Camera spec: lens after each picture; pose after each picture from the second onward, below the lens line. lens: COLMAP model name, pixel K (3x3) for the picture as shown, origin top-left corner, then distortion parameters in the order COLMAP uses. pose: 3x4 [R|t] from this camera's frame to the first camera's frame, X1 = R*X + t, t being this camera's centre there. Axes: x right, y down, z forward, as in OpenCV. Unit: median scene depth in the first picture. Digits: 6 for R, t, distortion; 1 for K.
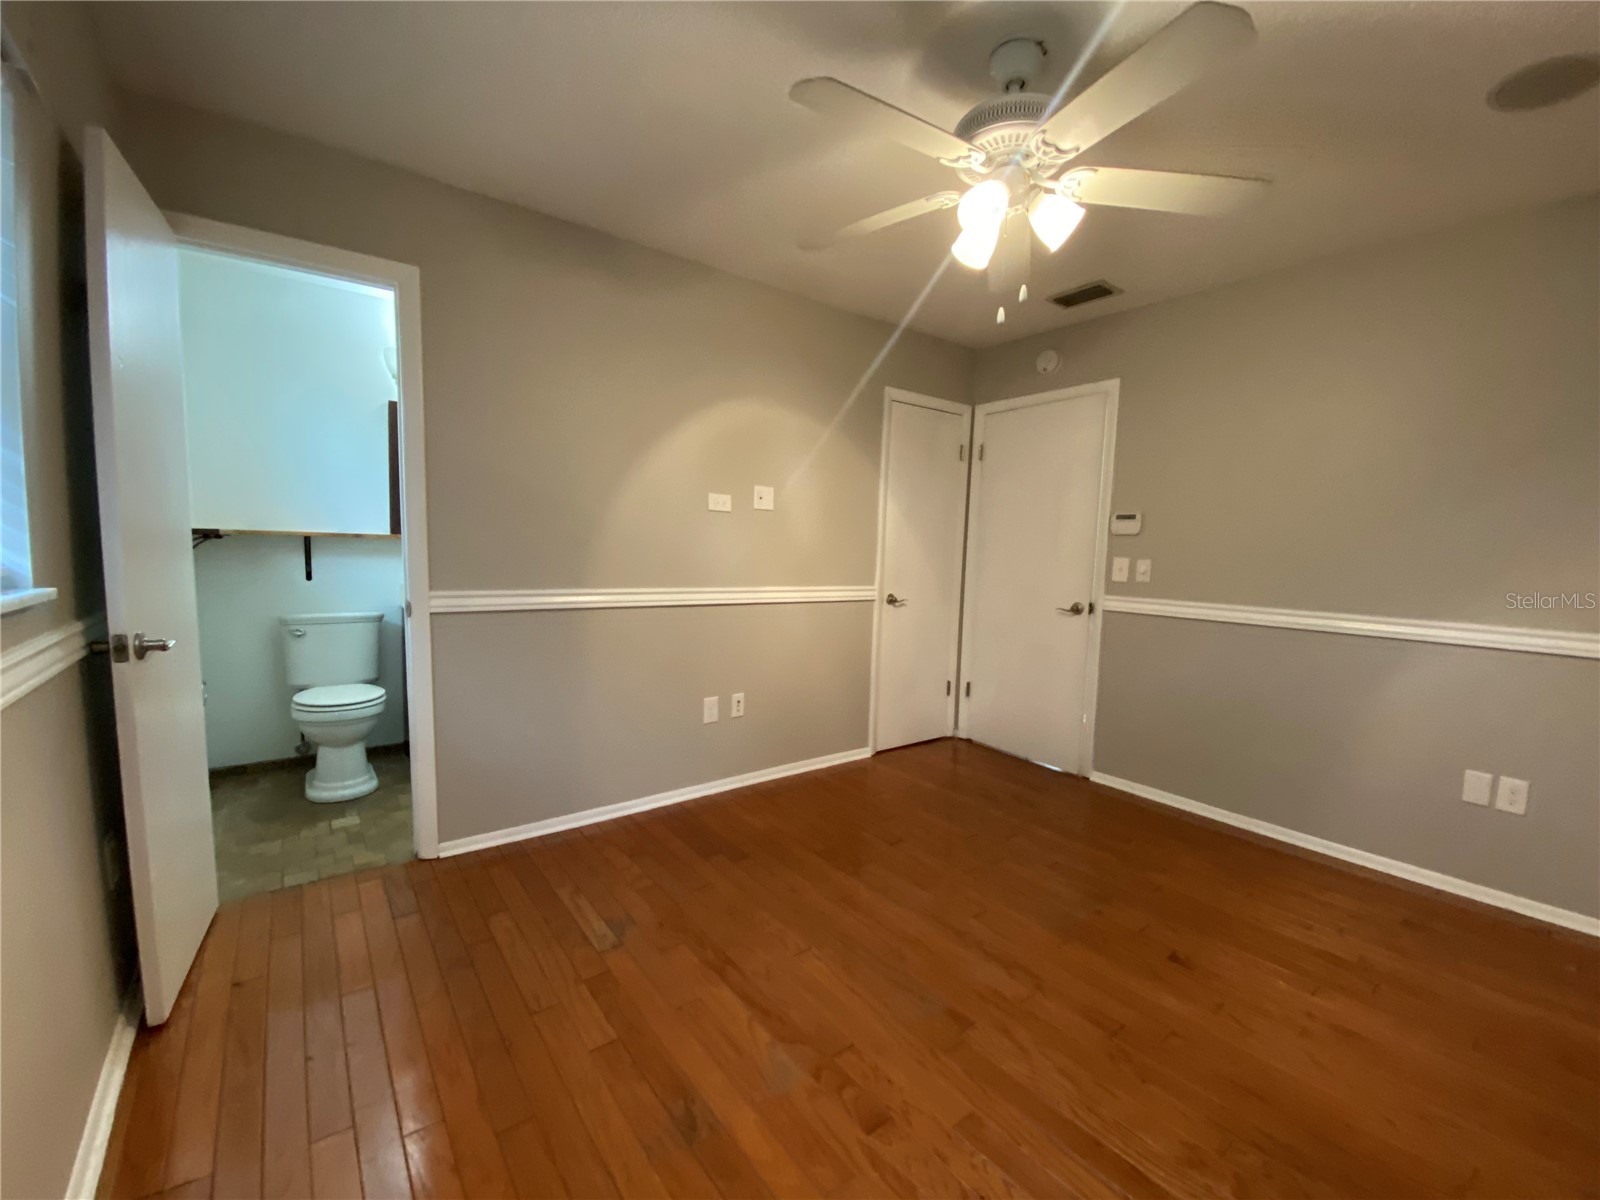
lens RADIAL K [[653.5, 0, 801.4], [0, 653.5, 611.5], [0, 0, 1]] dist [0.016830, -0.001922]
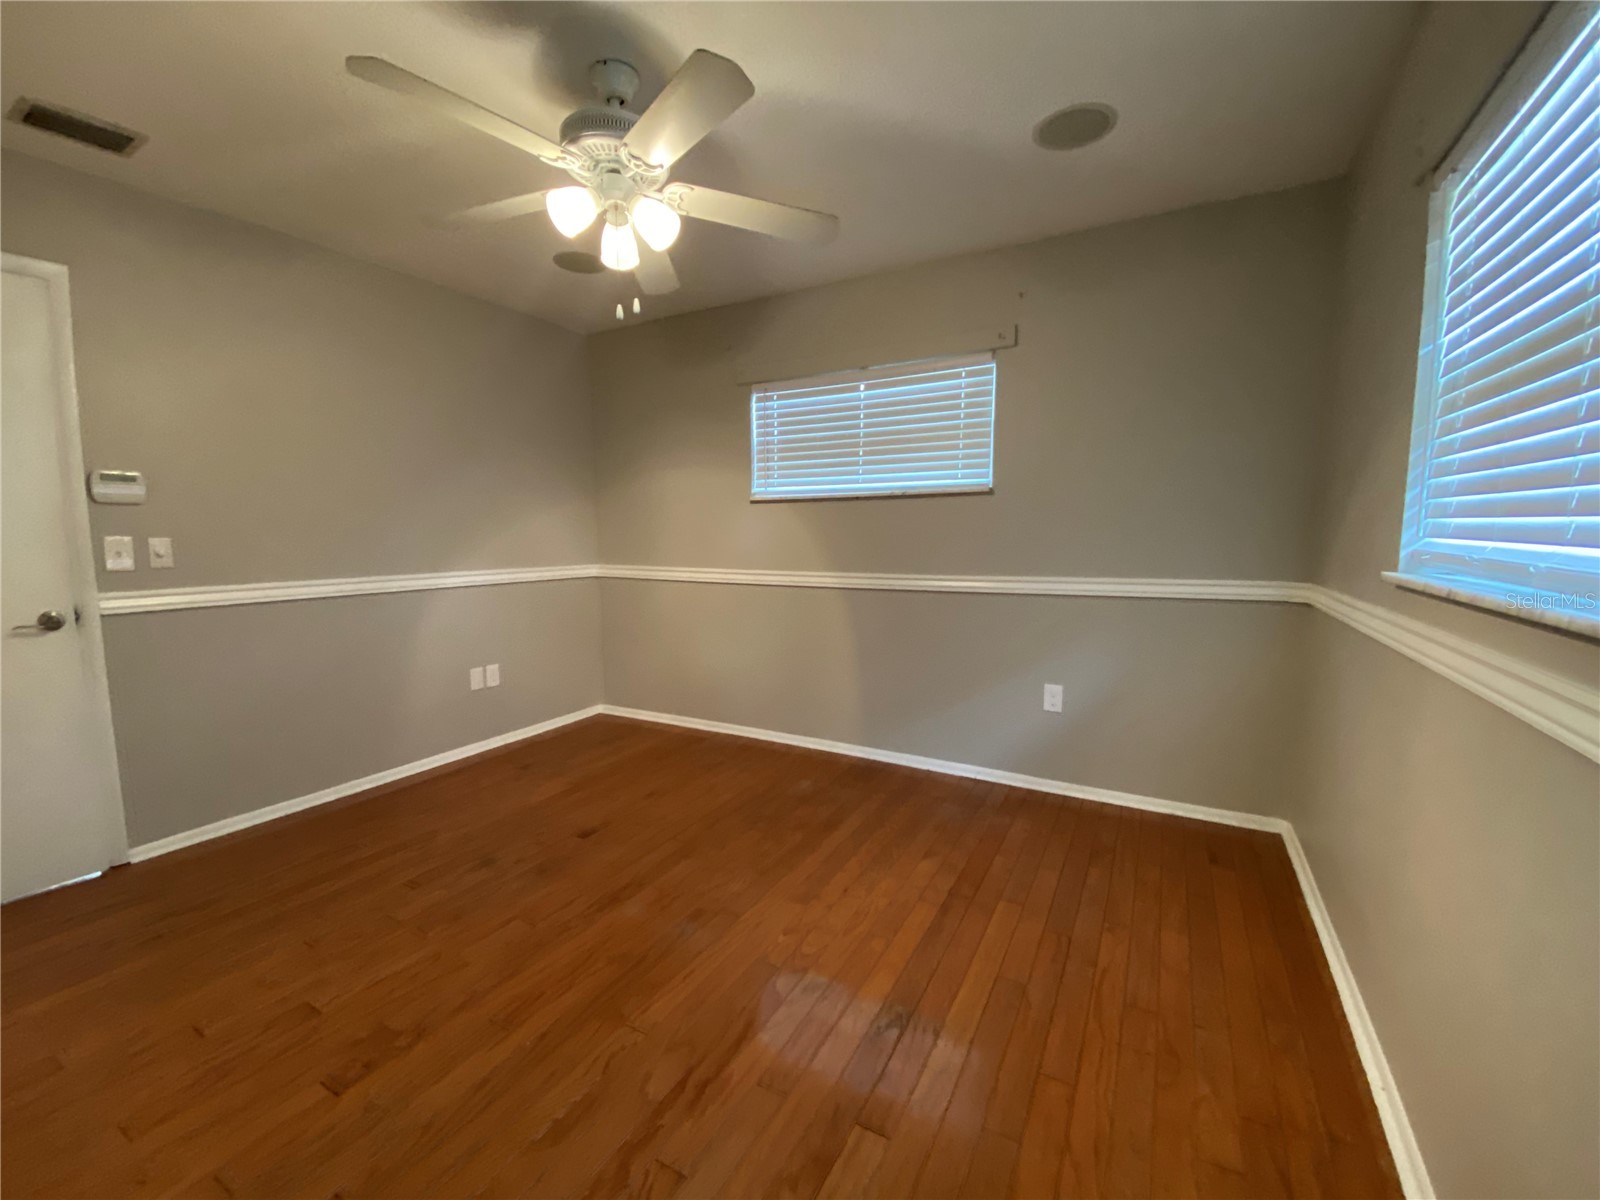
lens RADIAL K [[653.5, 0, 797.8], [0, 653.5, 598.1], [0, 0, 1]] dist [0.016830, -0.001922]
pose [[-0.380264, -0.115672, 0.917616, -4.739268], [0.089935, 0.982822, 0.161161, -0.706723], [-0.920495, 0.143810, -0.363329, 6.468560]]
